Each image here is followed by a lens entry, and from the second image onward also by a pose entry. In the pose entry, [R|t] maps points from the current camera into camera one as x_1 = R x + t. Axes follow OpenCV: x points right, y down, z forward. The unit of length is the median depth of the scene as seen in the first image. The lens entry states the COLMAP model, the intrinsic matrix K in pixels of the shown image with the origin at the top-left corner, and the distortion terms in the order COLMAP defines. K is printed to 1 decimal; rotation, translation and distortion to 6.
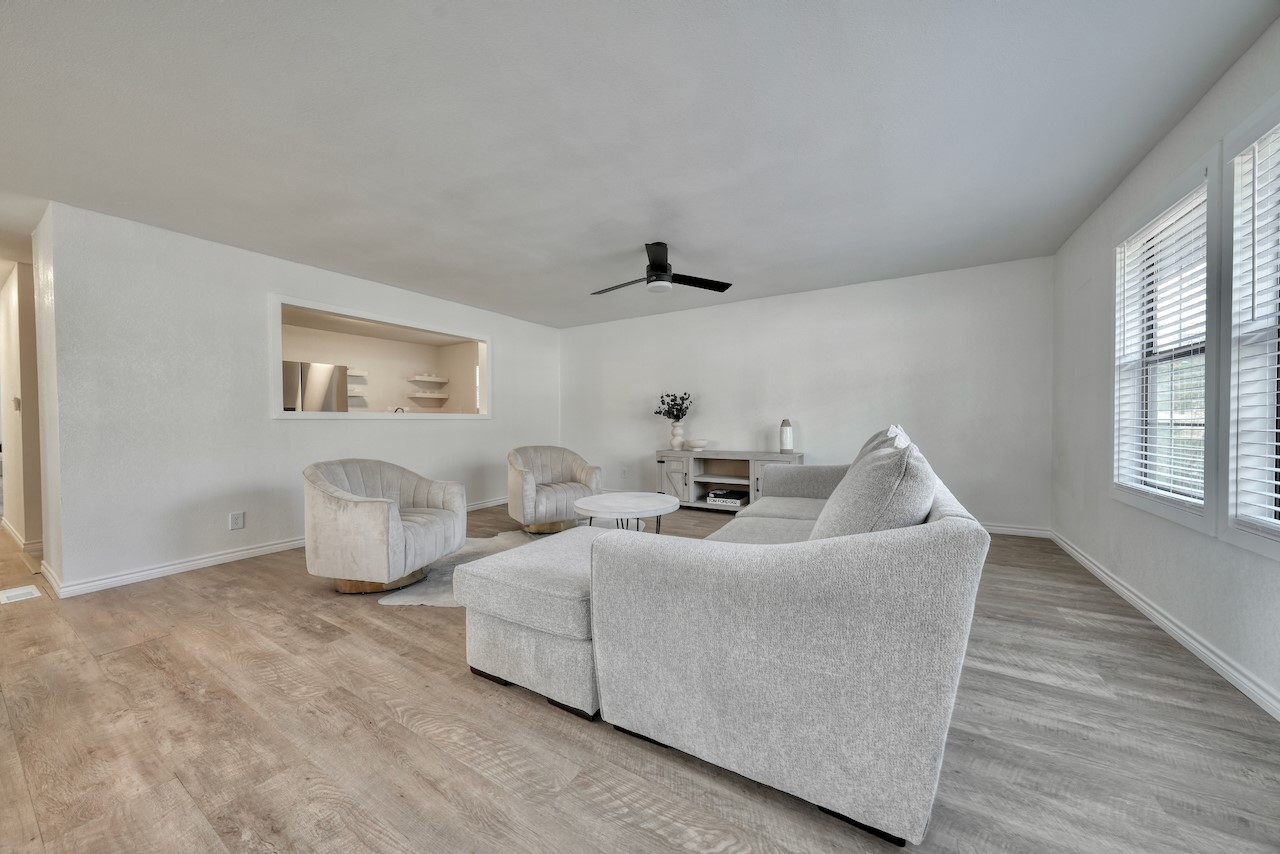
lens RADIAL K [[434.5, 0, 644.2], [0, 434.5, 424.6], [0, 0, 1]] dist [-0.002103, 0.000532]
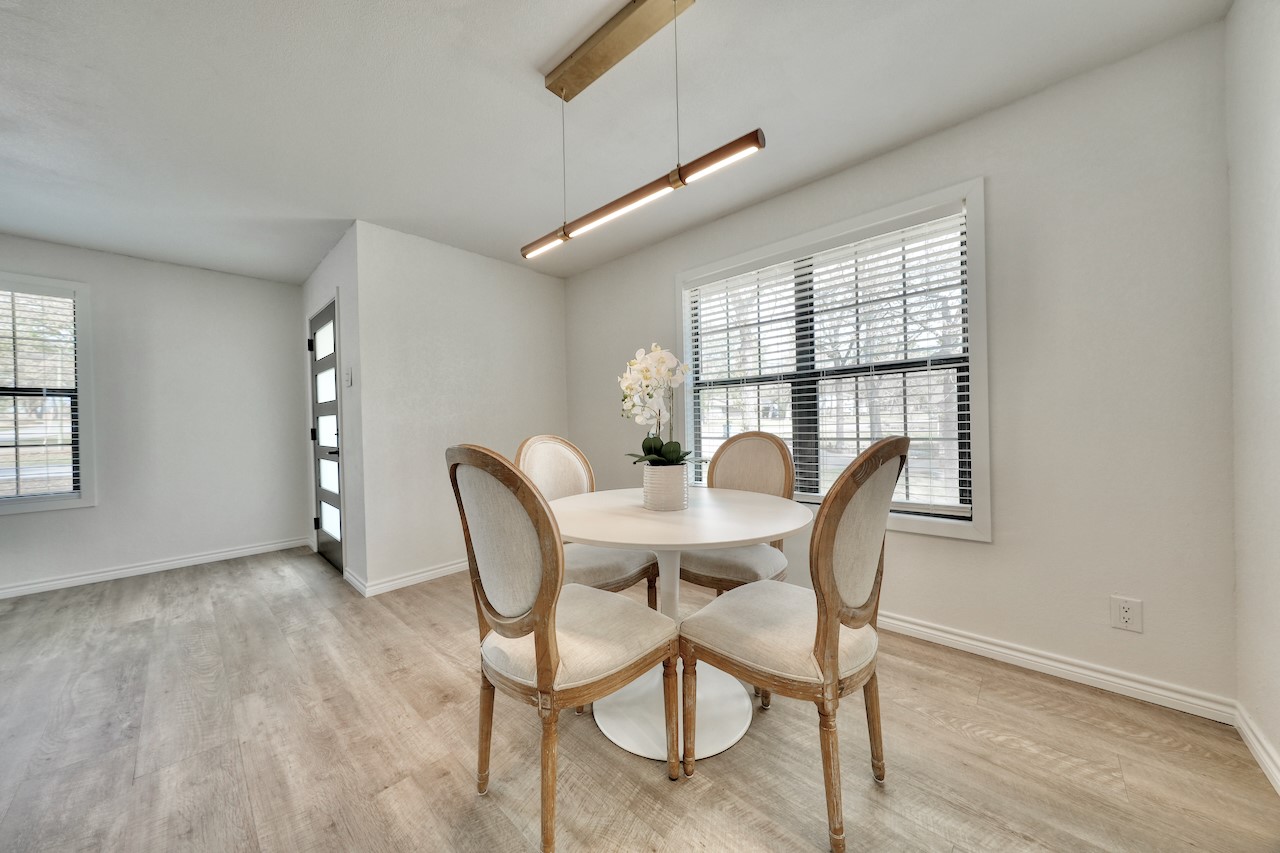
lens RADIAL K [[434.5, 0, 643.1], [0, 434.5, 422.8], [0, 0, 1]] dist [-0.002103, 0.000532]
pose [[-0.978317, 0.032911, 0.204481, -1.495242], [0.036362, 0.999252, 0.013141, -0.001435], [-0.203896, 0.020291, -0.978782, 1.043801]]
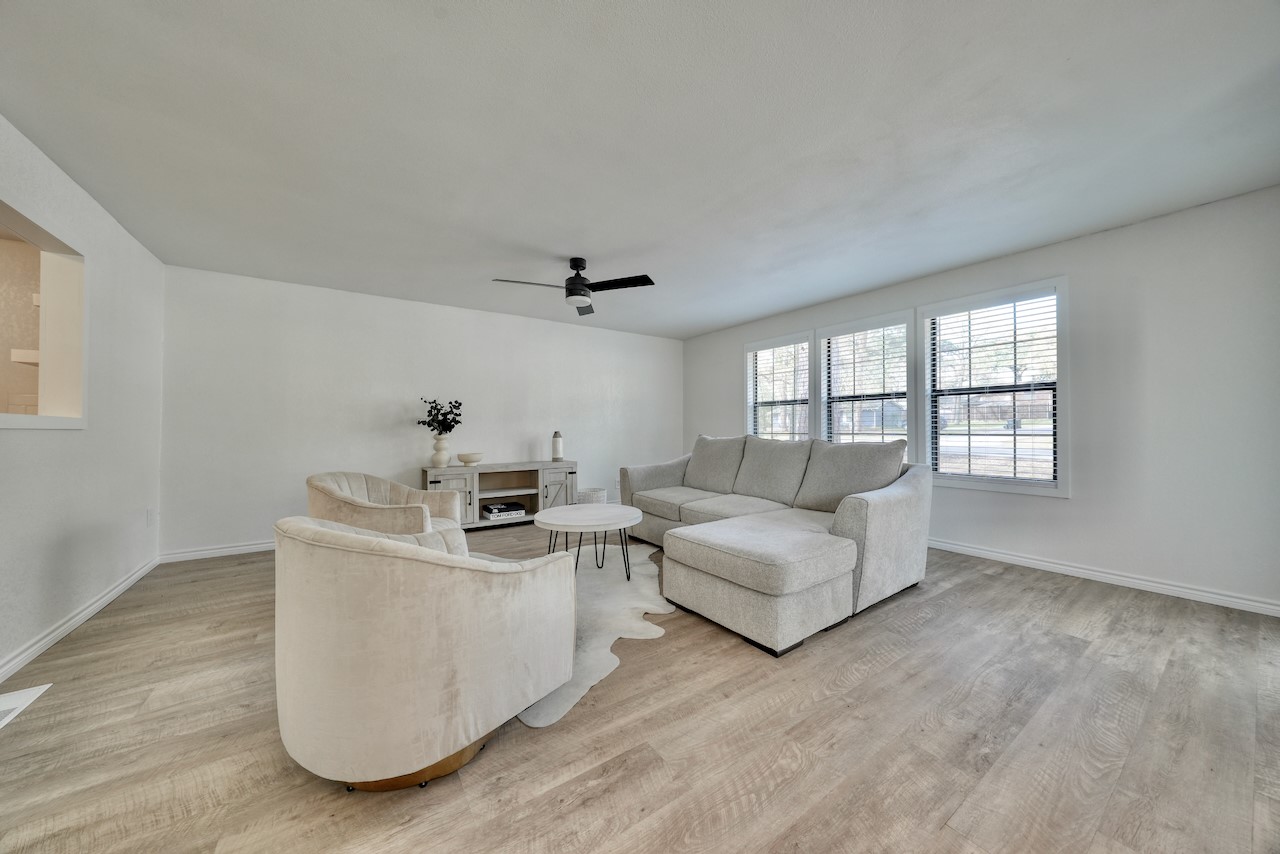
lens RADIAL K [[434.5, 0, 642.1], [0, 434.5, 426.1], [0, 0, 1]] dist [-0.002103, 0.000532]
pose [[0.405847, 0.013768, 0.913837, -1.291216], [0.012133, 0.999717, -0.020450, 0.001929], [-0.913860, 0.019387, 0.405565, 0.713344]]
